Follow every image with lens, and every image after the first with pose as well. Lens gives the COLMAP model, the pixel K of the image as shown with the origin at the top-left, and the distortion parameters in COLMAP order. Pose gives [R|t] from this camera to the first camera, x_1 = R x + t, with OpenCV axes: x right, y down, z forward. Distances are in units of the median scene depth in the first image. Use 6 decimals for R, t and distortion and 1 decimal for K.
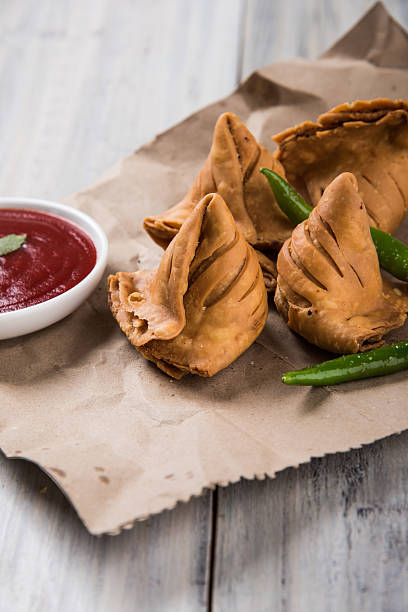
lens RADIAL K [[1547.1, 0, 204.0], [0, 1547.1, 306.0], [0, 0, 1]] dist [0.473792, 0.157927]
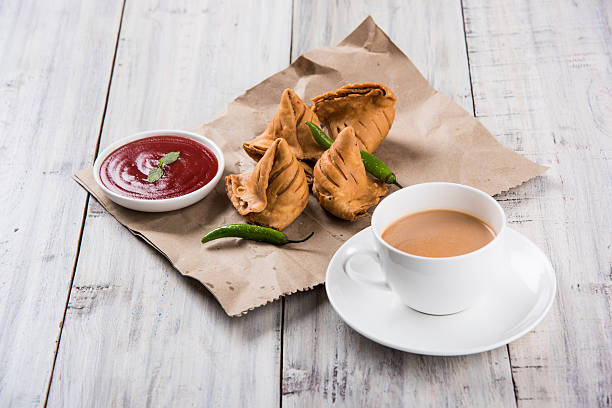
lens RADIAL K [[1471.1, 0, 304.5], [0, 1471.1, 213.4], [0, 0, 1]] dist [0.459417, 0.010749]
pose [[0.999241, -0.002716, 0.038864, -0.036241], [-0.000271, 0.997057, 0.076658, -0.117147], [-0.038958, -0.076611, 0.996300, -0.843602]]
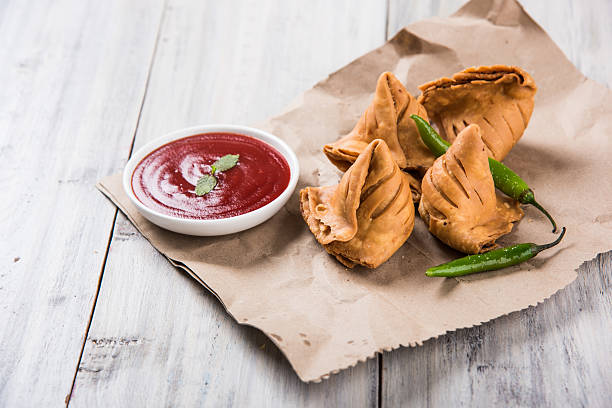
lens RADIAL K [[1471.1, 0, 304.5], [0, 1471.1, 213.4], [0, 0, 1]] dist [0.459417, 0.010749]
pose [[0.999791, 0.020355, 0.001816, -0.061813], [-0.020434, 0.996810, 0.077146, -0.104333], [-0.000240, -0.077167, 0.997018, -0.340775]]
